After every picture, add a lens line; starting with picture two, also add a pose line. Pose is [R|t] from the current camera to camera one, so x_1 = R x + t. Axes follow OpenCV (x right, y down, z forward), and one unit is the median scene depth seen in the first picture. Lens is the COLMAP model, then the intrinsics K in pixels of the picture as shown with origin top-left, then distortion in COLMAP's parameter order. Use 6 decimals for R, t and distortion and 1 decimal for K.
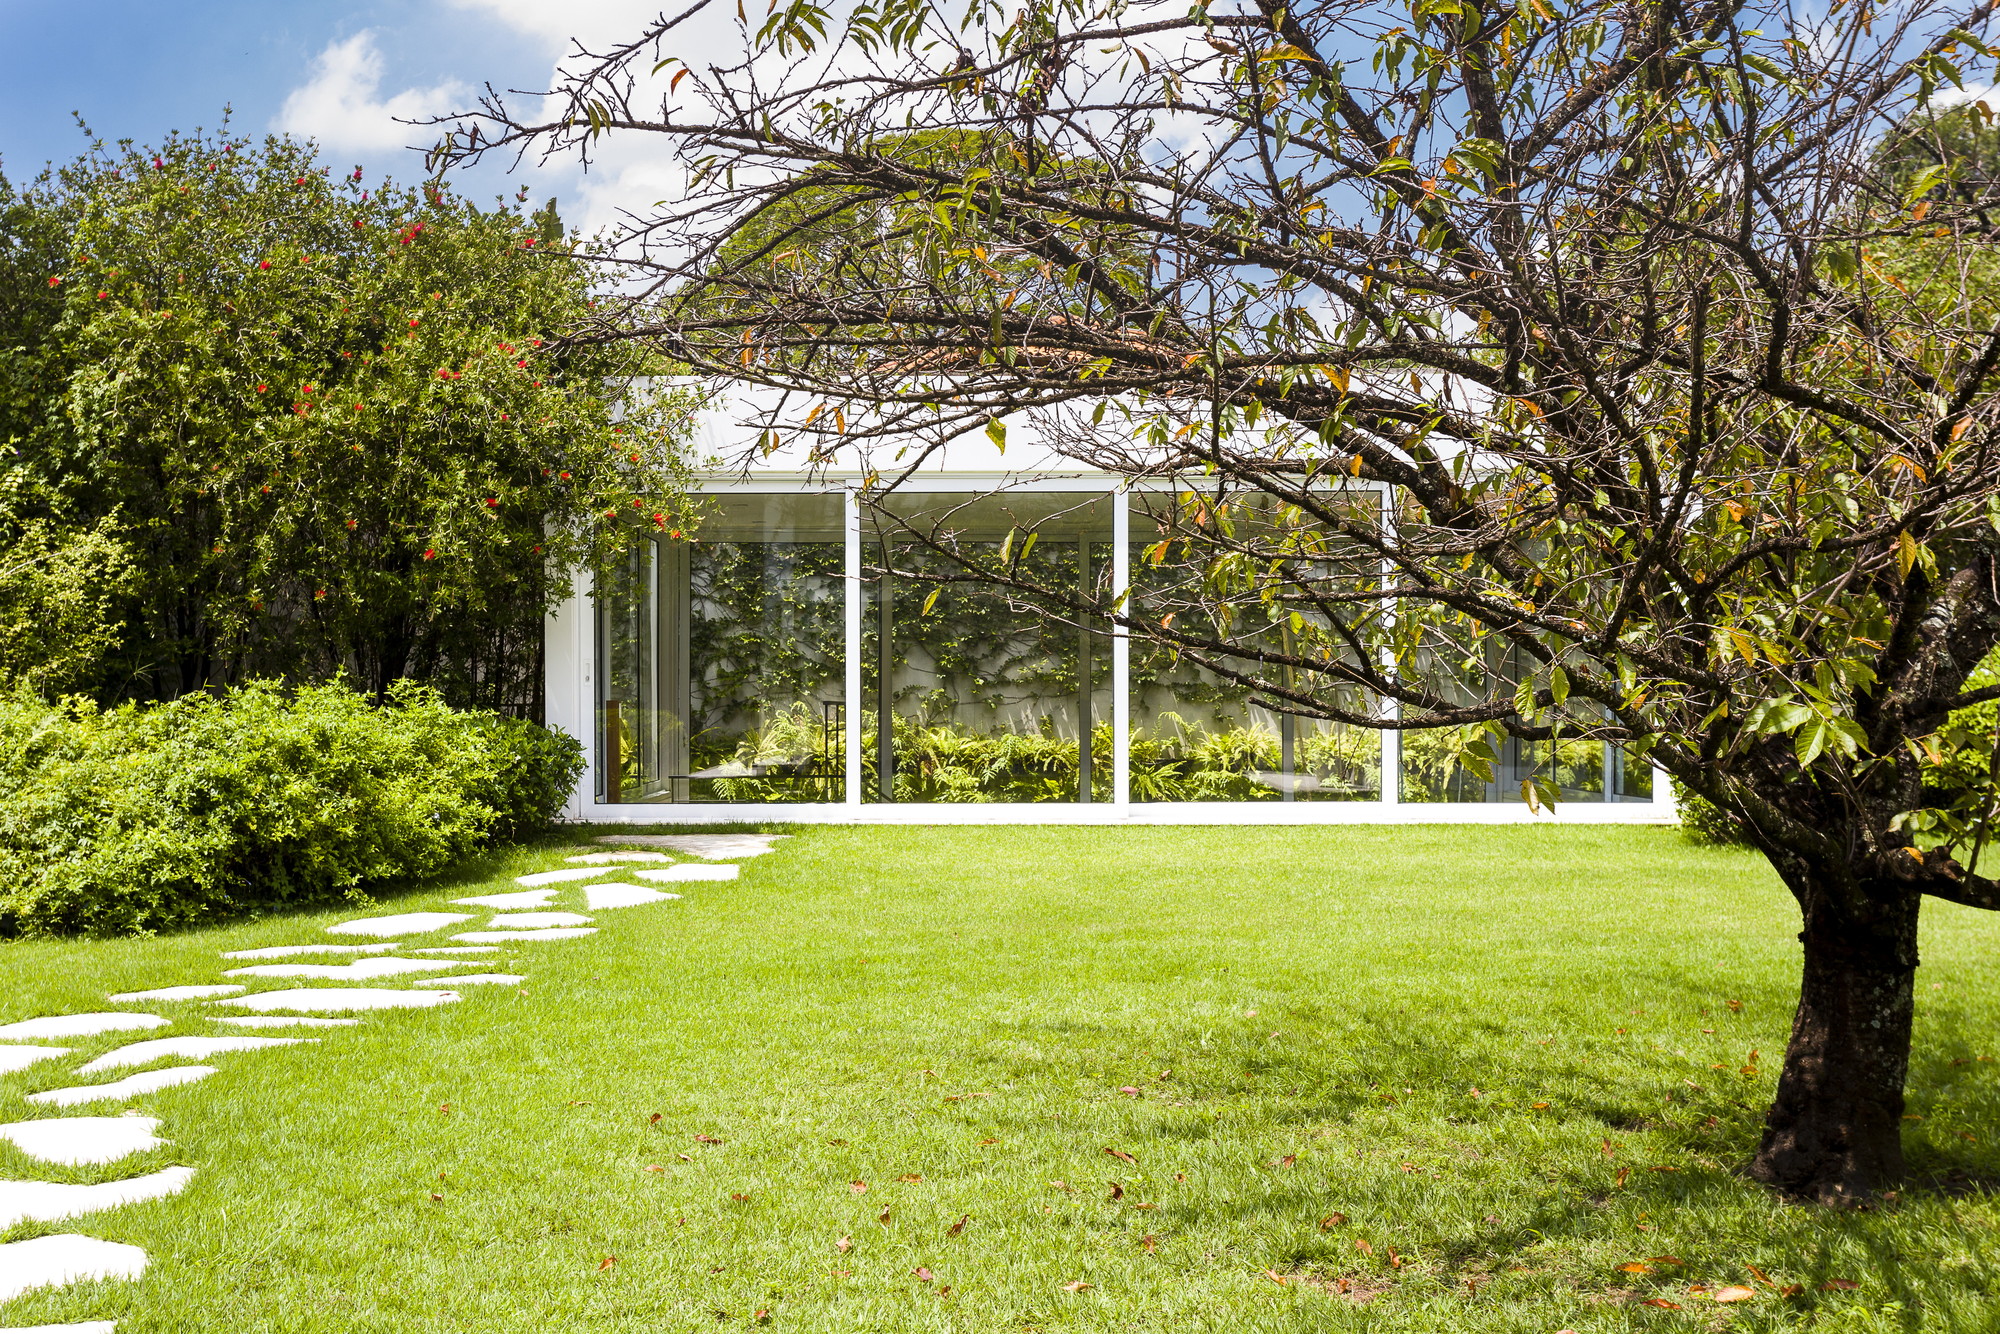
lens RADIAL K [[1953.0, 0, 1000.0], [0, 1953.0, 667.0], [0, 0, 1]] dist [0.052198, -0.022322]
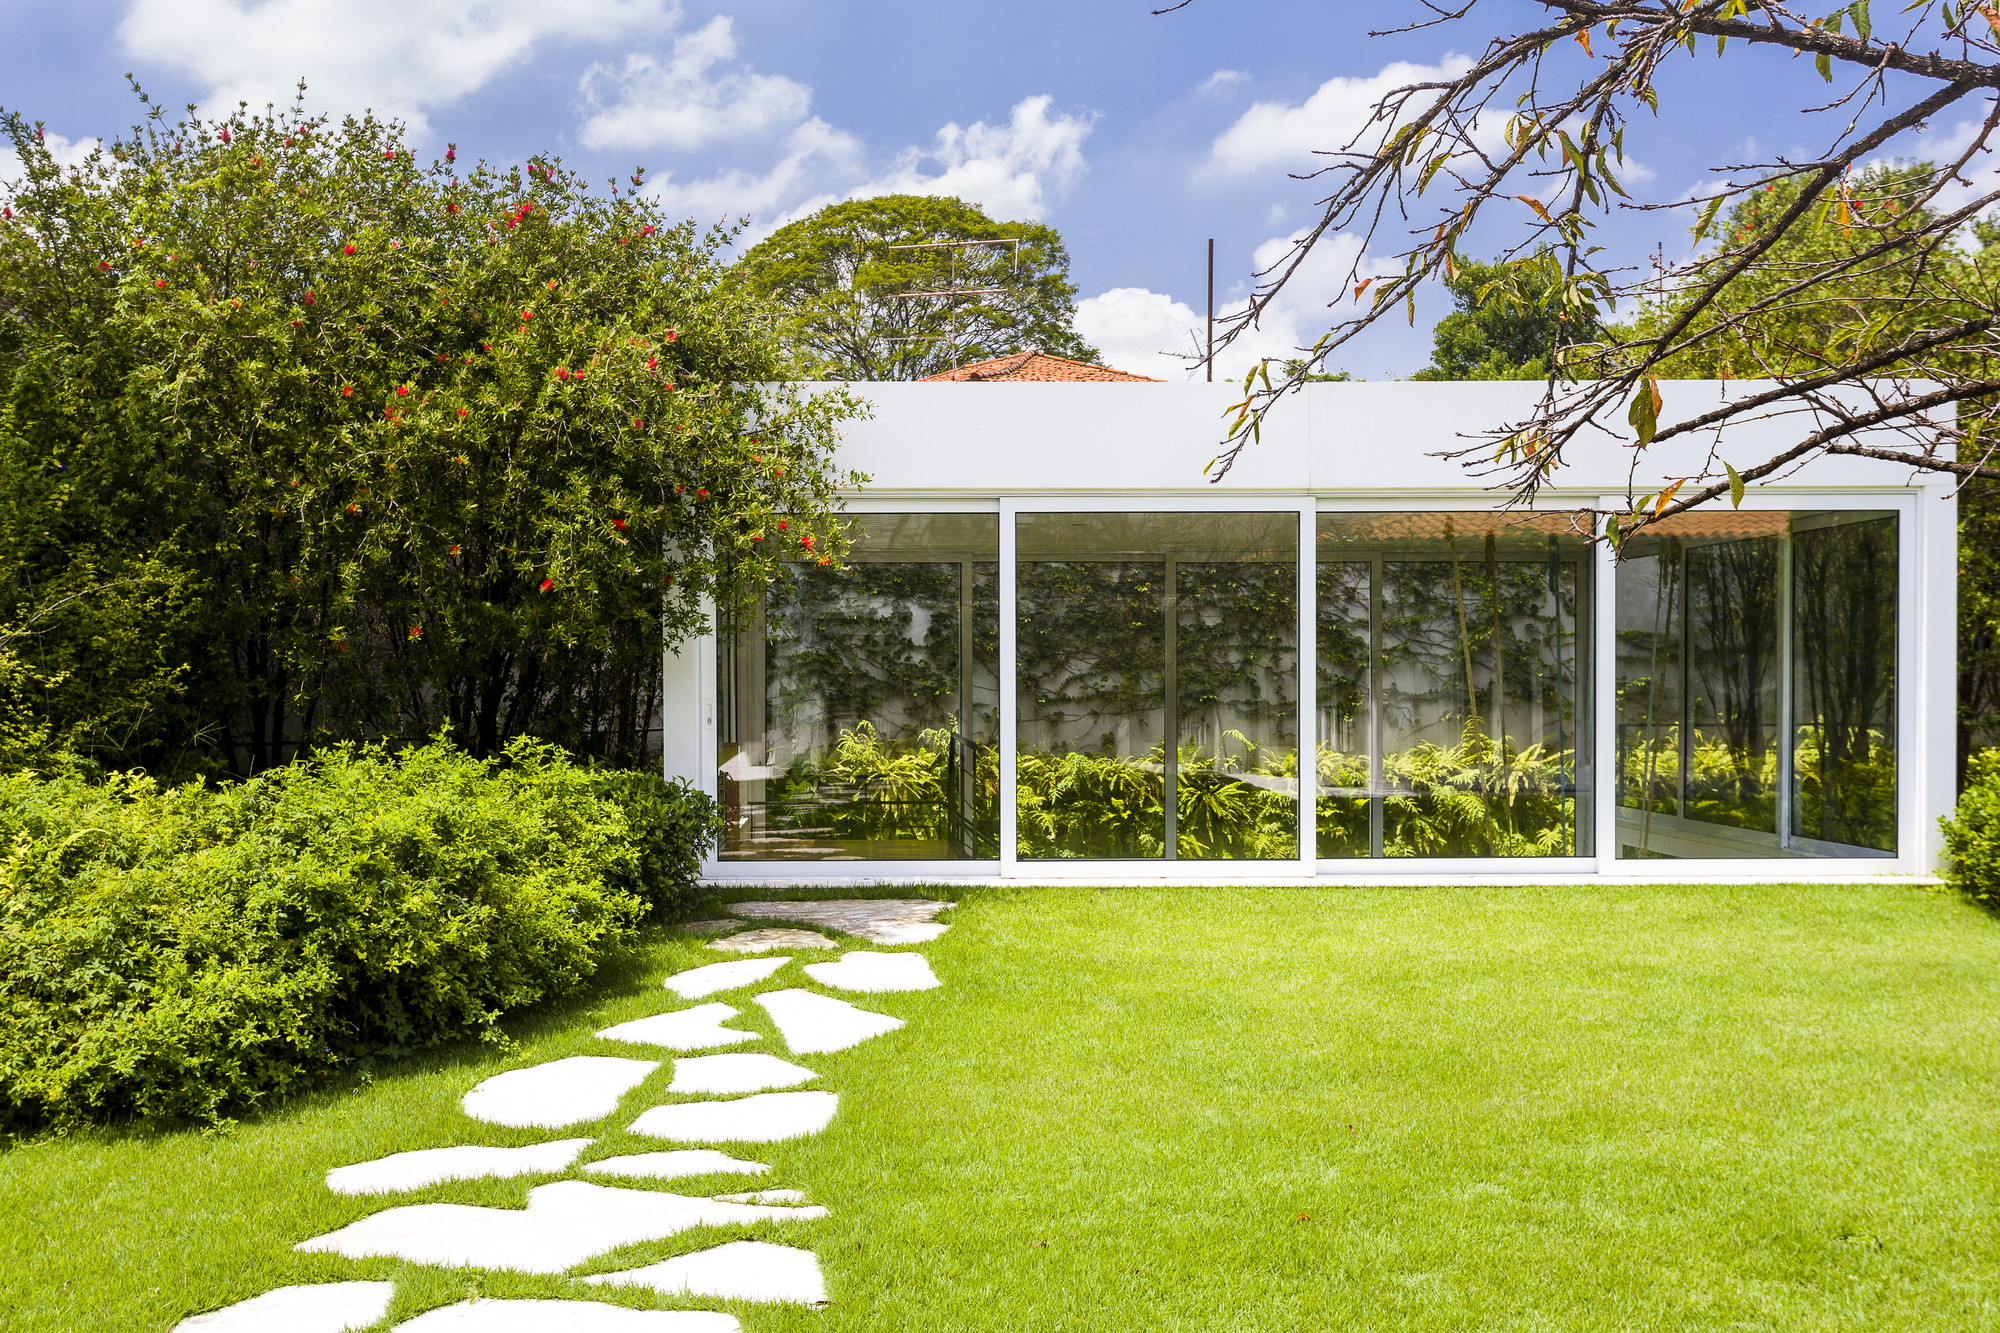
lens RADIAL K [[1688.5, 0, 994.6], [0, 1688.5, 677.3], [0, 0, 1]] dist [0.009671, 0.011632]
pose [[0.999591, -0.000860, 0.028597, -0.116738], [0.000594, 0.999957, 0.009283, -0.023921], [-0.028603, -0.009262, 0.999548, 0.258710]]
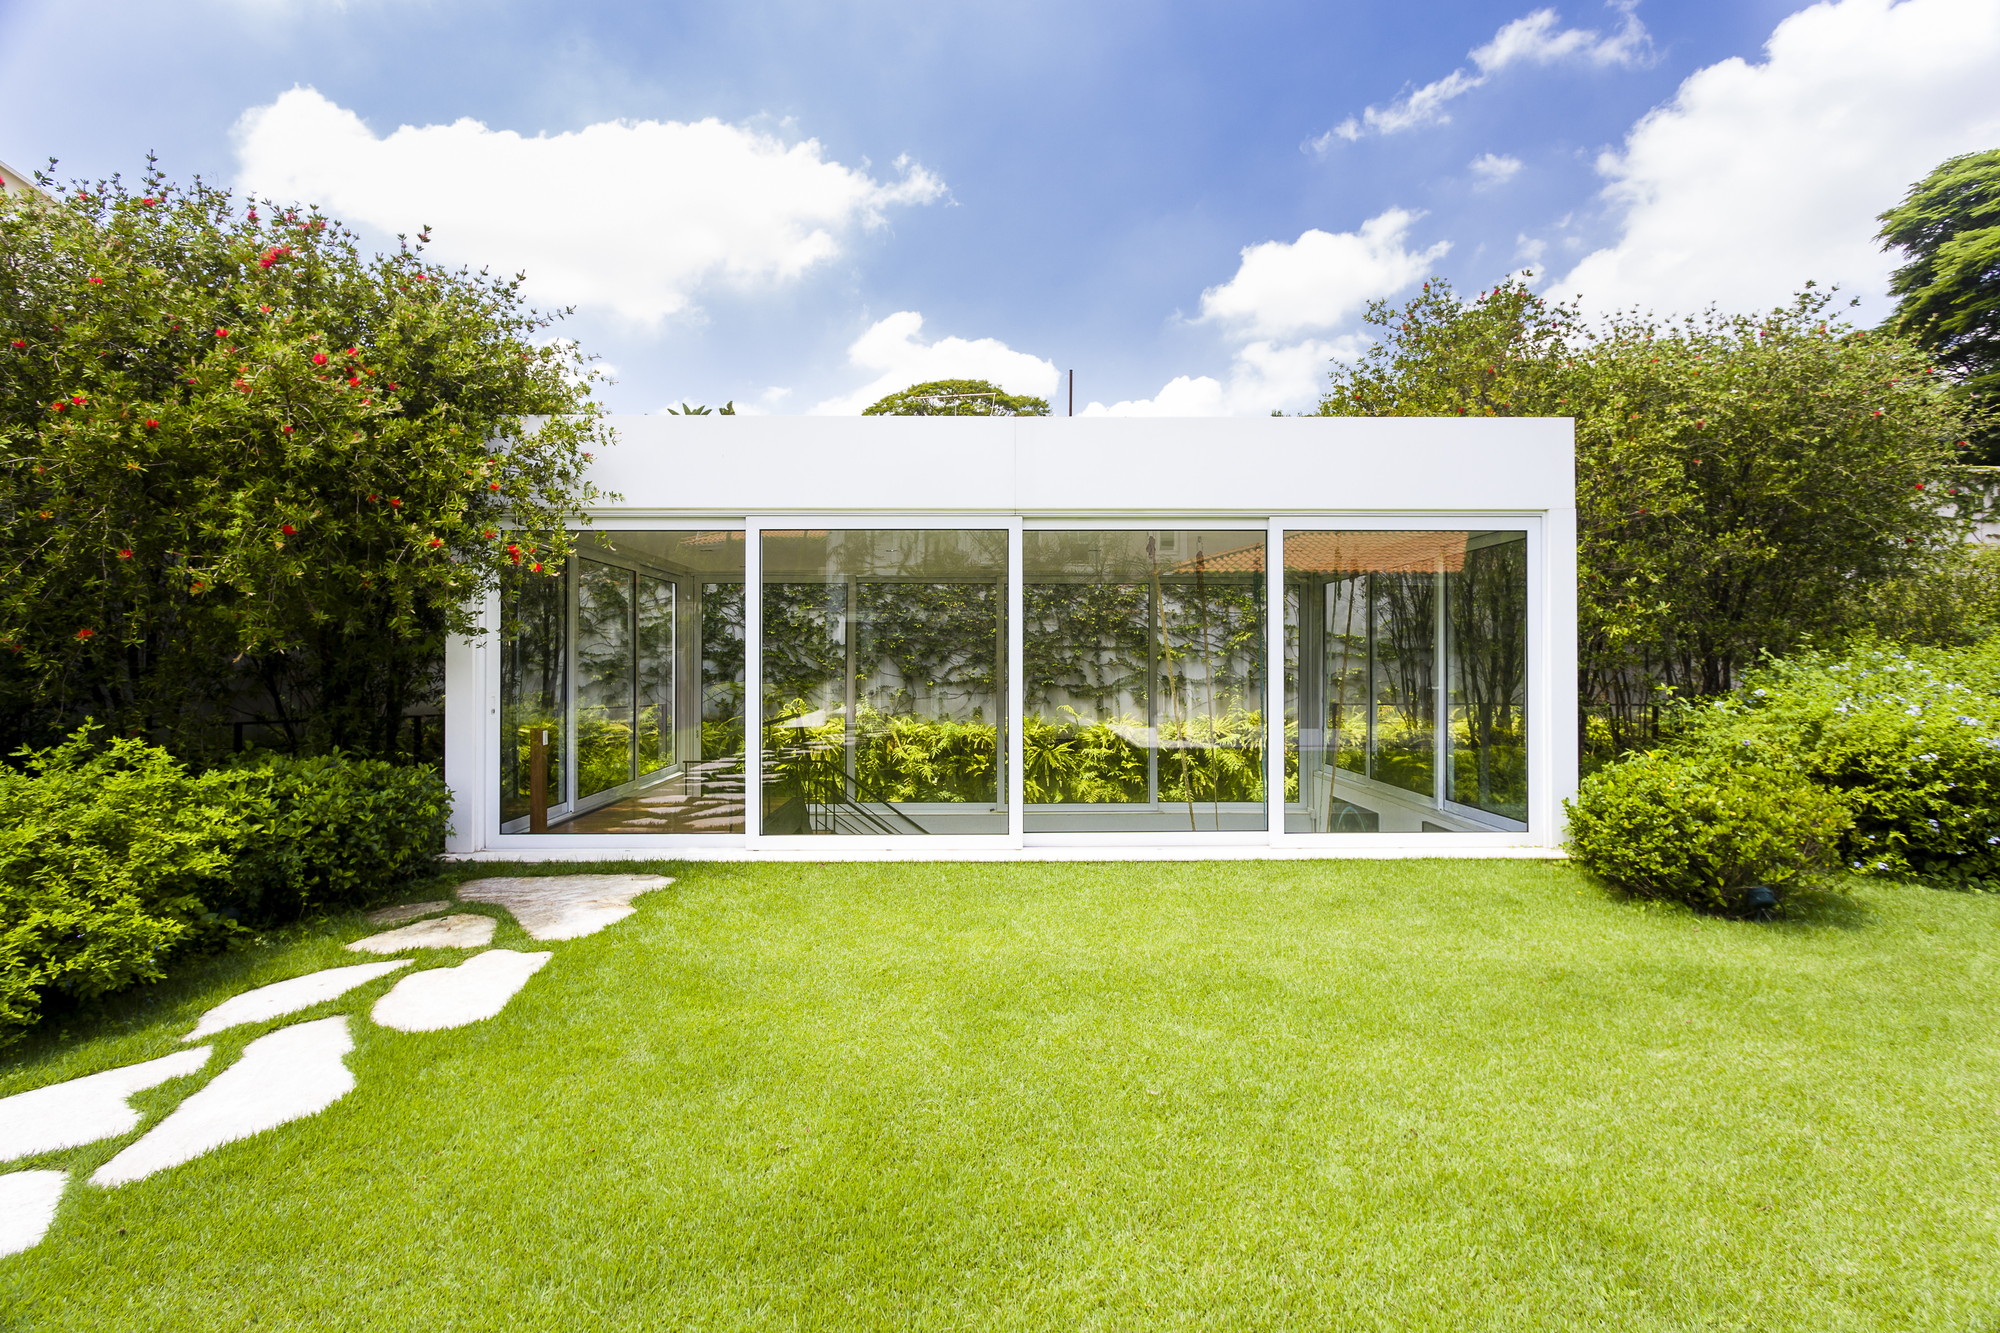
lens RADIAL K [[1003.0, 0, 1017.5], [0, 1003.0, 643.7], [0, 0, 1]] dist [0.000558, 0.000109]
pose [[0.999261, 0.001344, 0.038427, 0.048209], [-0.000966, 0.999951, -0.009867, -0.027824], [-0.038438, 0.009823, 0.999213, 0.534749]]
